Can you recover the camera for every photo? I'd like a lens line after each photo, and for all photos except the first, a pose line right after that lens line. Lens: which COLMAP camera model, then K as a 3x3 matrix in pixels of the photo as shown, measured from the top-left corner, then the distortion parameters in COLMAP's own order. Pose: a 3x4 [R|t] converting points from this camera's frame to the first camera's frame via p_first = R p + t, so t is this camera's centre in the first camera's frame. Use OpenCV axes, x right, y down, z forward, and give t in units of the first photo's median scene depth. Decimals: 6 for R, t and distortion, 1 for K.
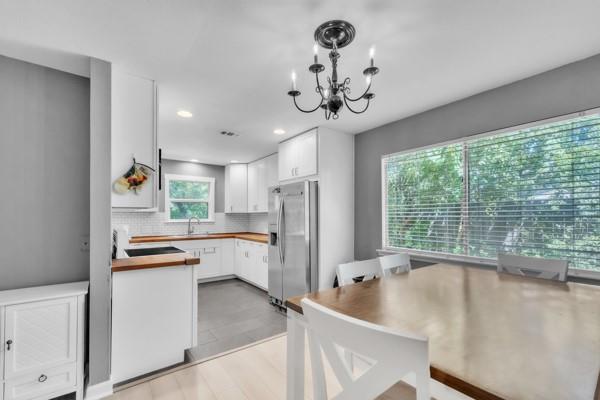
lens RADIAL K [[258.3, 0, 300.0], [0, 258.3, 212.8], [0, 0, 1]] dist [0.001473, 0.000351]
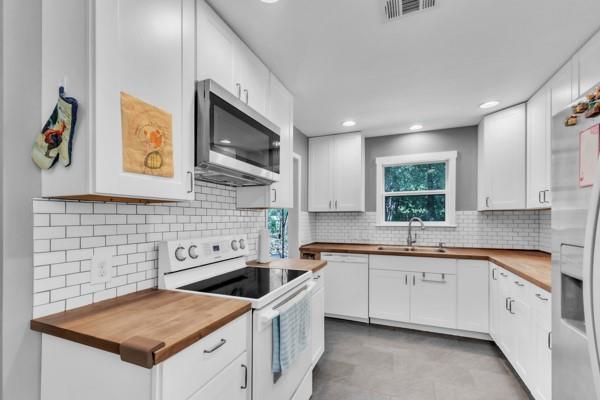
lens RADIAL K [[260.5, 0, 305.4], [0, 260.5, 218.1], [0, 0, 1]] dist [0.001182, 0.000190]
pose [[0.519744, -0.000309, -0.854322, -0.010031], [0.012195, 0.999901, 0.007057, 0.008181], [0.854235, -0.014086, 0.519696, 0.444275]]
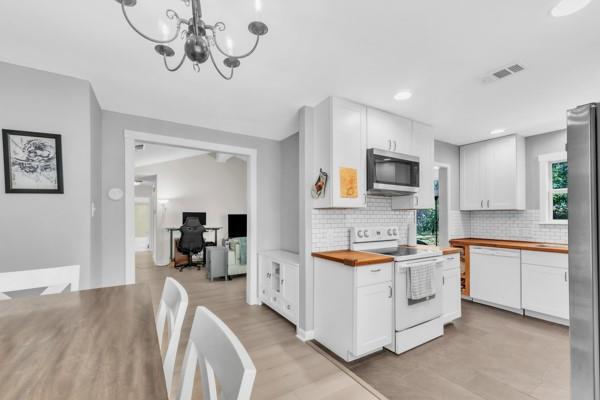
lens RADIAL K [[258.3, 0, 300.0], [0, 258.3, 212.8], [0, 0, 1]] dist [0.001473, 0.000351]
pose [[-0.103190, -0.016141, -0.994531, 0.241757], [0.015409, 0.999722, -0.017824, 0.009605], [0.994542, -0.017164, -0.102913, 0.404565]]
